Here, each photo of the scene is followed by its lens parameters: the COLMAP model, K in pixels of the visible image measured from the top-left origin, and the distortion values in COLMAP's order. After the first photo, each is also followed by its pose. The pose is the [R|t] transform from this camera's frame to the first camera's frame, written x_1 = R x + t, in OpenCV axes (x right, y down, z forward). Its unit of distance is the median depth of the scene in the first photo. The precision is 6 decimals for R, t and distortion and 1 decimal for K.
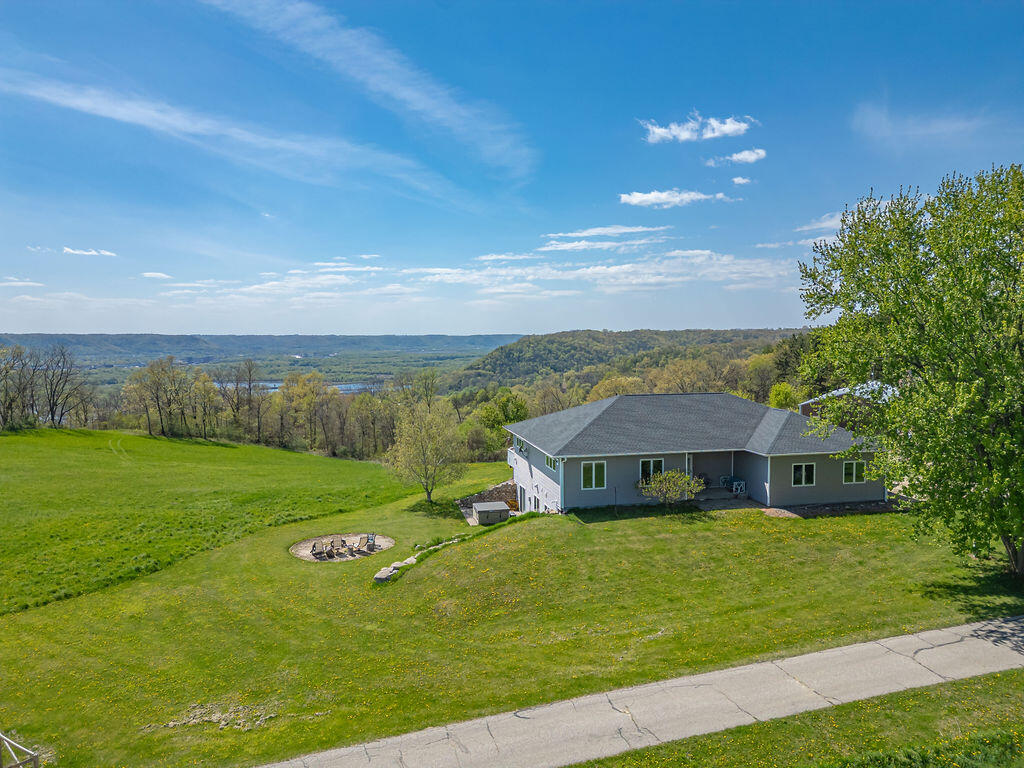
lens RADIAL K [[714.8, 0, 514.9], [0, 714.8, 383.5], [0, 0, 1]] dist [0.073226, -0.066309]
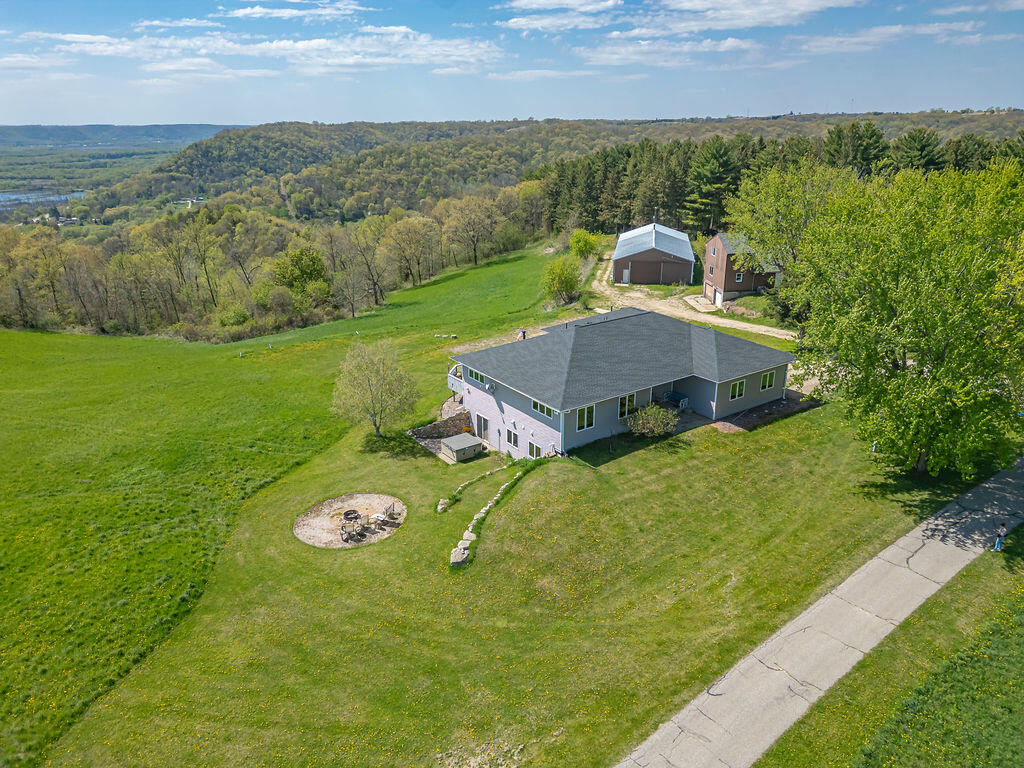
lens RADIAL K [[714.8, 0, 514.9], [0, 714.8, 383.5], [0, 0, 1]] dist [0.073226, -0.066309]
pose [[0.926845, -0.132583, 0.351254, -0.505877], [0.031875, 0.959982, 0.278241, -0.318111], [-0.374088, -0.246690, 0.893981, 0.084252]]
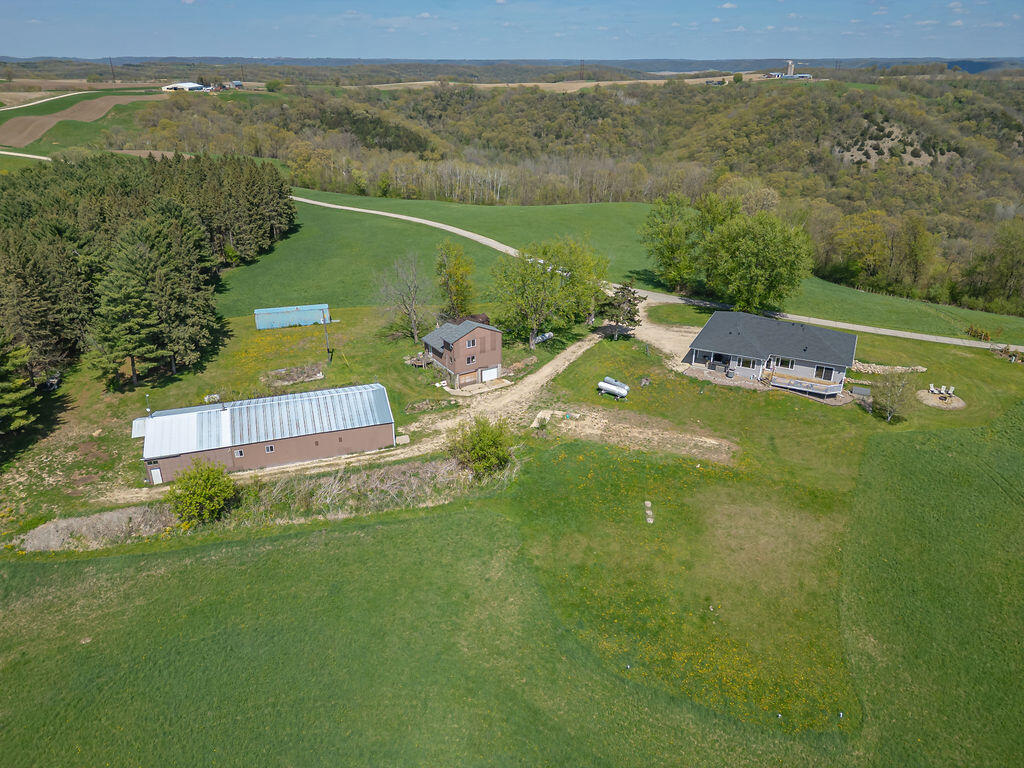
lens RADIAL K [[718.3, 0, 496.4], [0, 718.3, 384.0], [0, 0, 1]] dist [0.076551, -0.075699]
pose [[-0.772432, -0.257097, 0.580732, -0.691981], [0.044458, 0.890266, 0.453265, -1.307113], [-0.633539, 0.375934, -0.676240, 4.747712]]
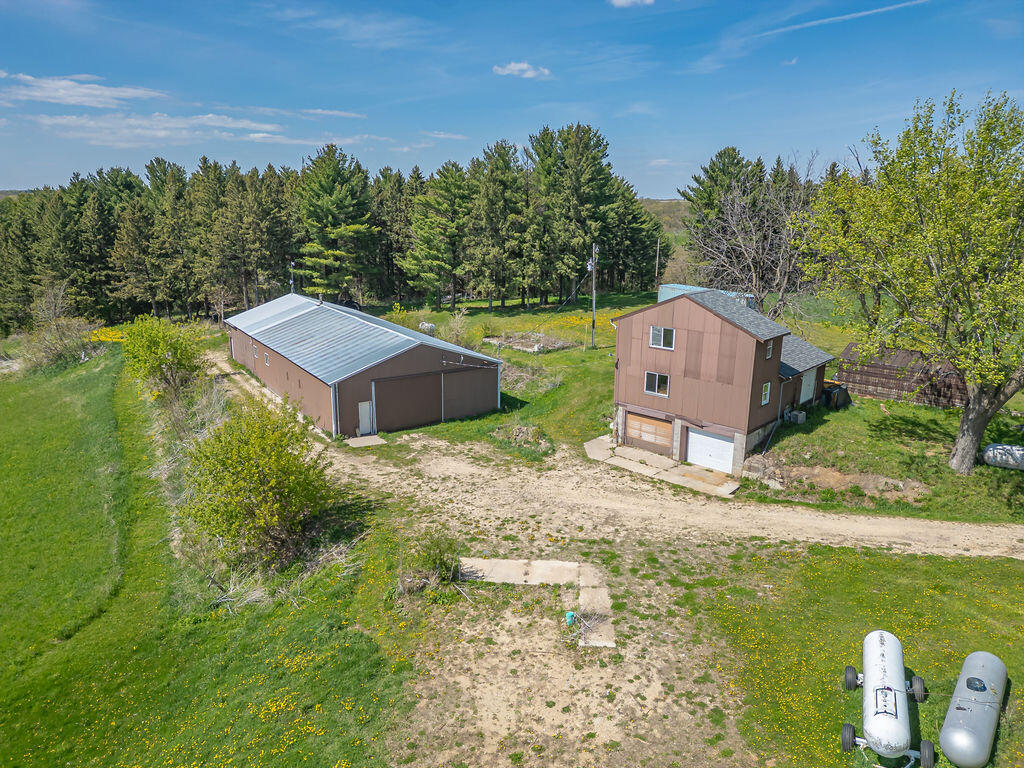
lens RADIAL K [[714.8, 0, 514.9], [0, 714.8, 383.5], [0, 0, 1]] dist [0.073226, -0.066309]
pose [[0.414174, -0.216516, 0.884071, 0.166650], [0.051598, 0.975318, 0.214690, -0.187492], [-0.908734, -0.043303, 0.415123, 2.259431]]
